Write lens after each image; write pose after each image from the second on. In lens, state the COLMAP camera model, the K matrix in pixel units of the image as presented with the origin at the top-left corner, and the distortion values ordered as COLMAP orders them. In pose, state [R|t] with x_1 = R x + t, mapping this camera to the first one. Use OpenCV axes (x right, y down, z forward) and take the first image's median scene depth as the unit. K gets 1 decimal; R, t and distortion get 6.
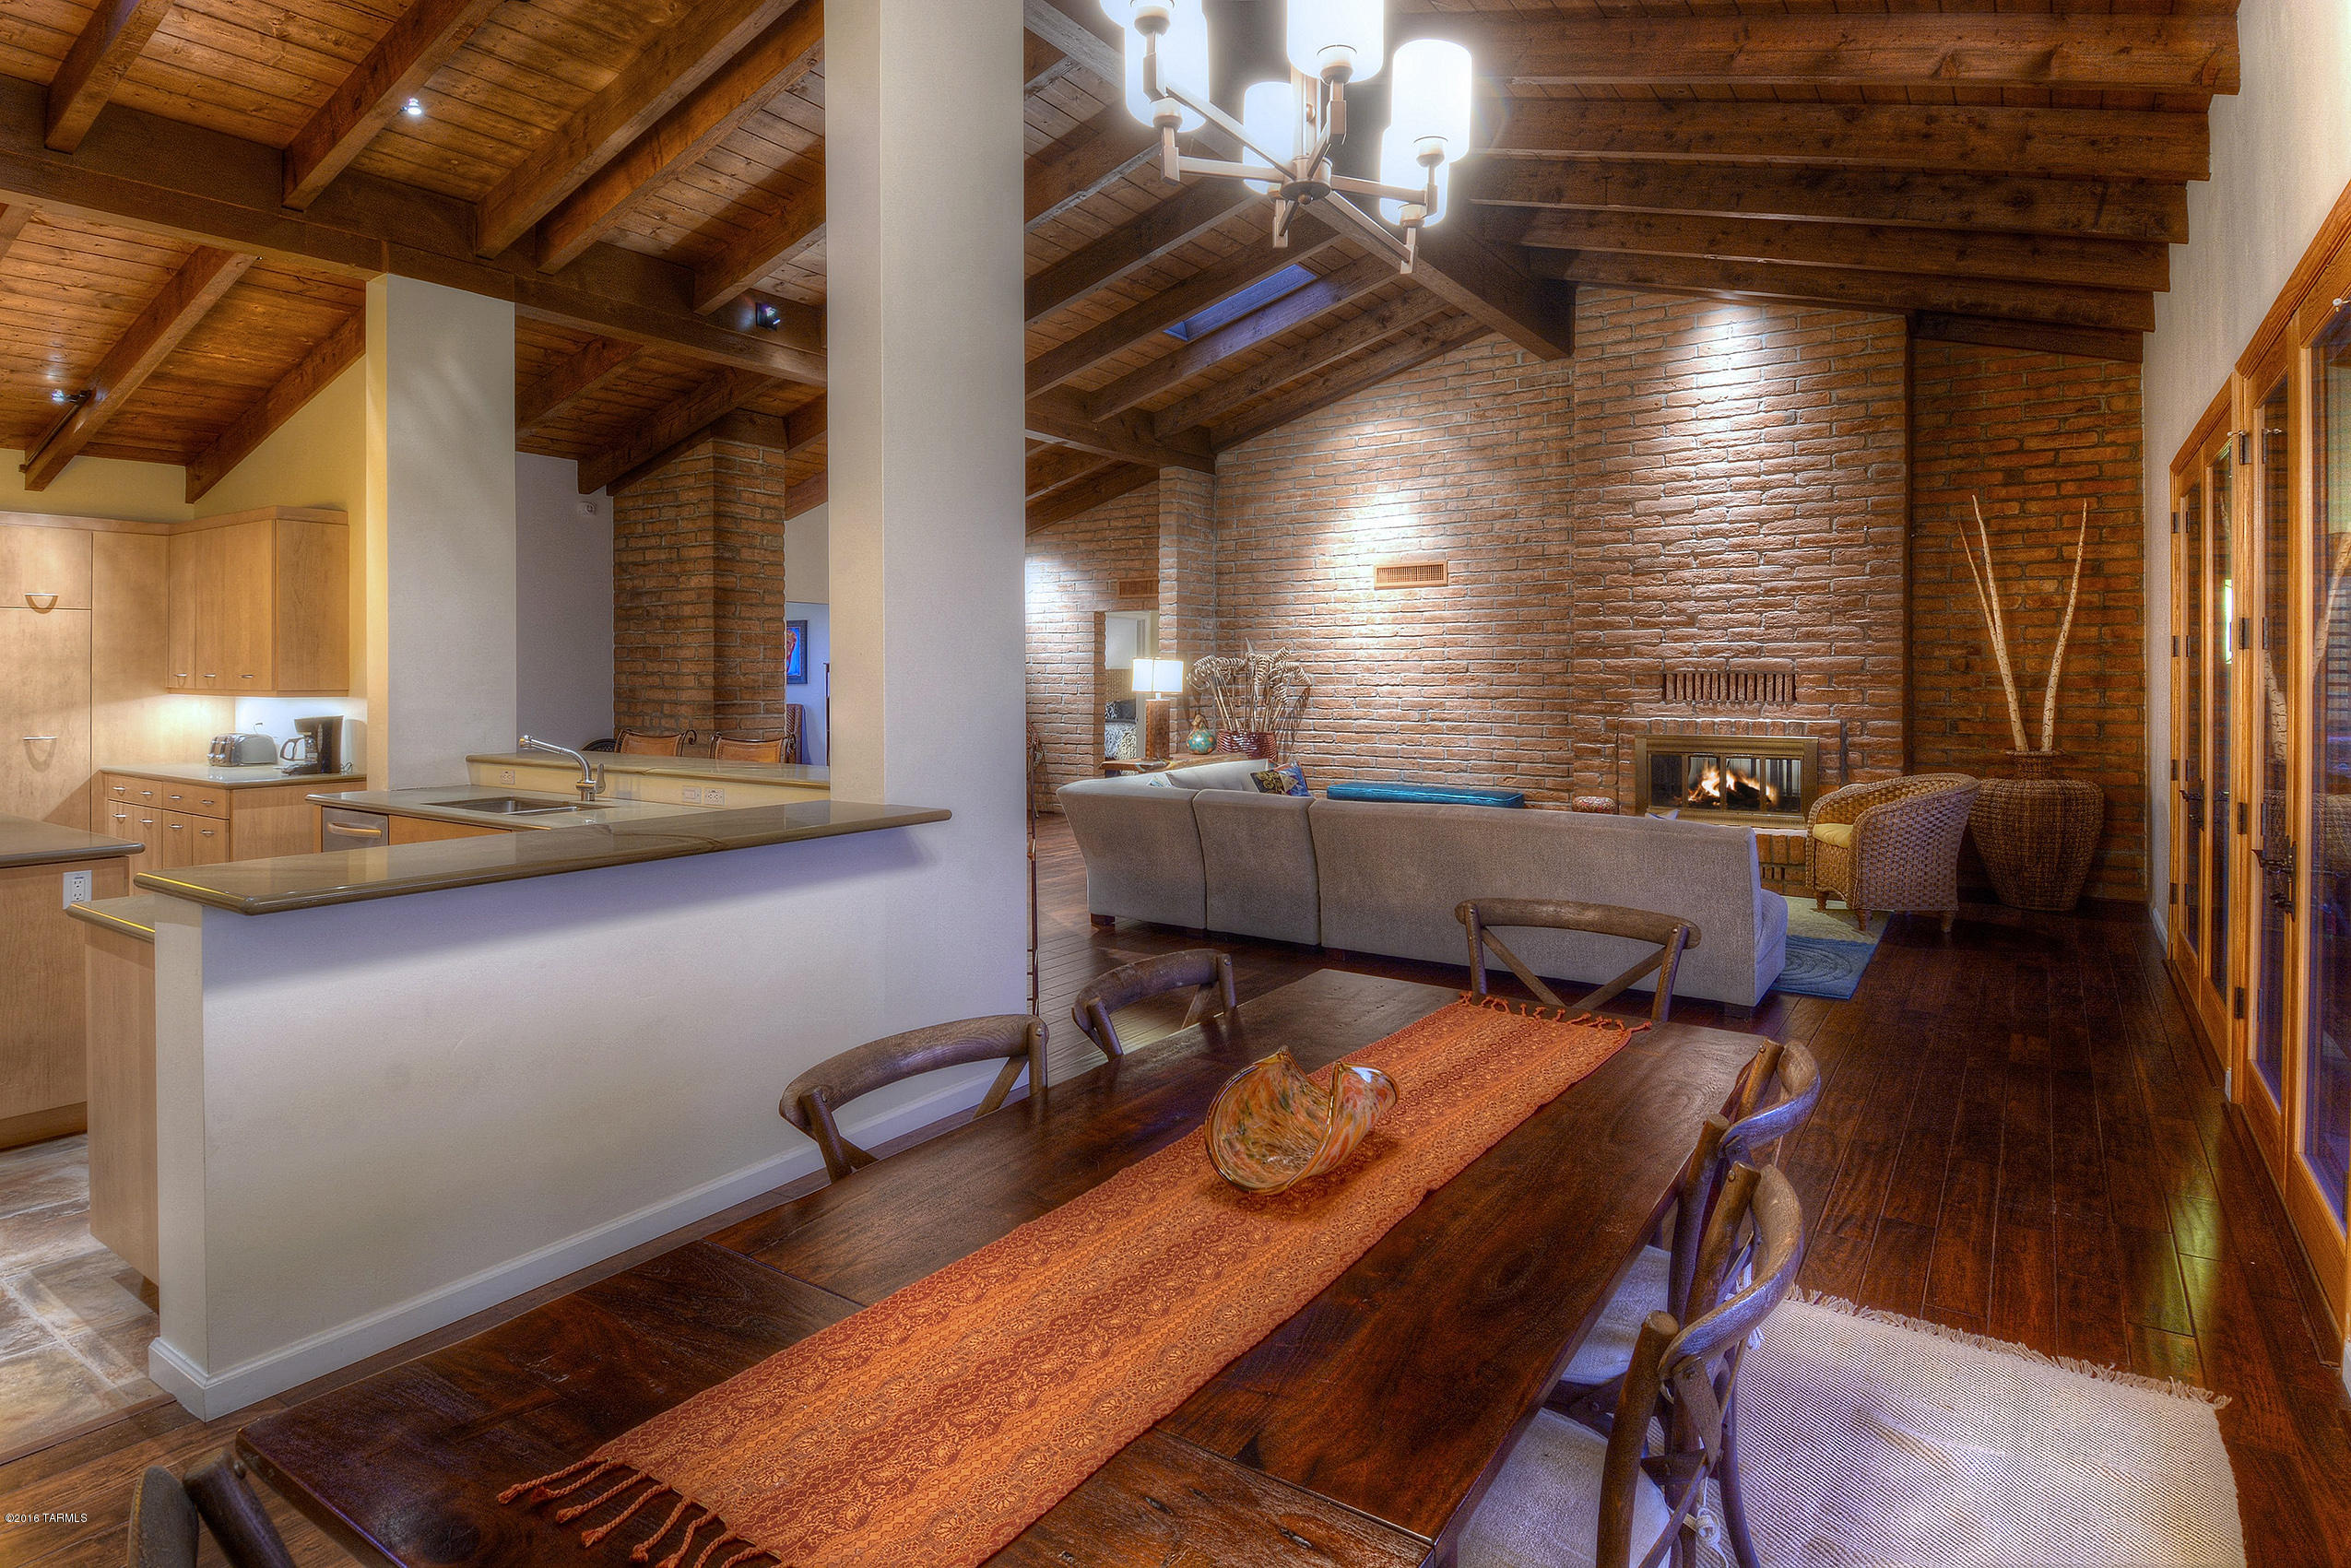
lens RADIAL K [[1265.3, 0, 1219.8], [0, 1265.3, 713.2], [0, 0, 1]] dist [0.028368, -0.032241]
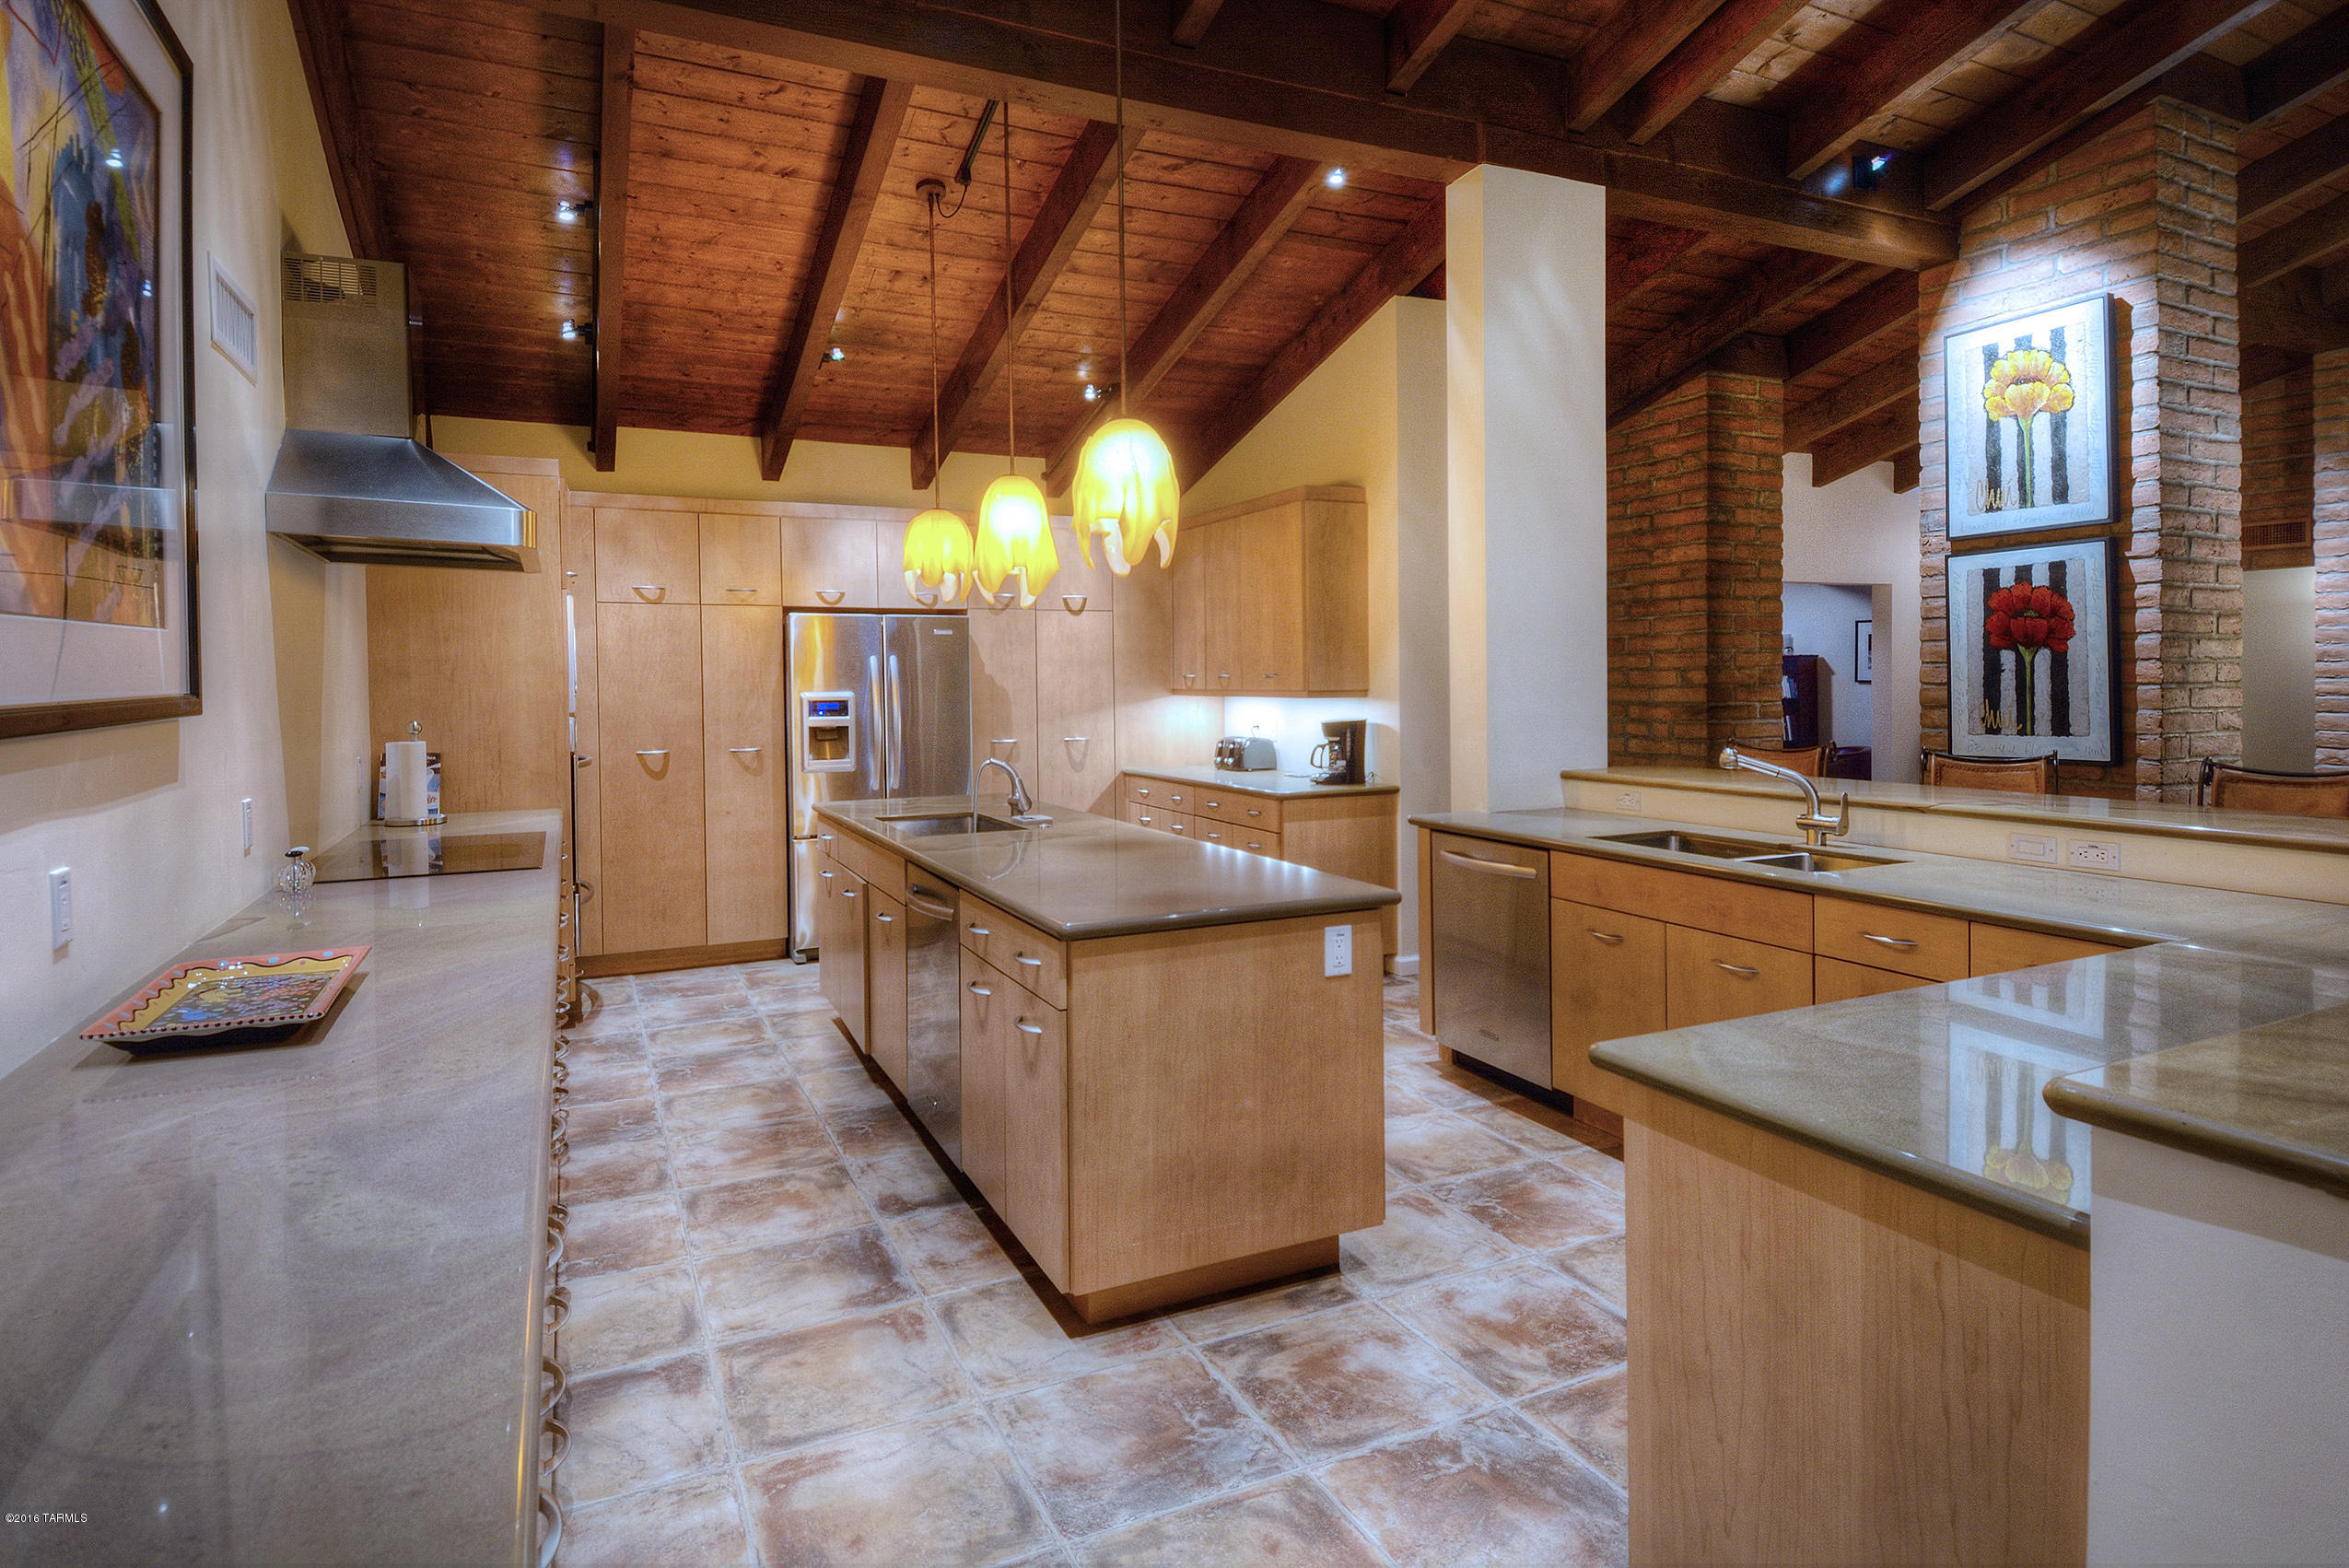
lens RADIAL K [[1264.4, 0, 1194.3], [0, 1264.4, 789.7], [0, 0, 1]] dist [0.028368, -0.032241]
pose [[0.861304, 0.034709, -0.506904, -0.316734], [-0.004151, 0.998111, 0.061290, -0.002184], [0.508074, -0.050686, 0.859821, 0.163513]]
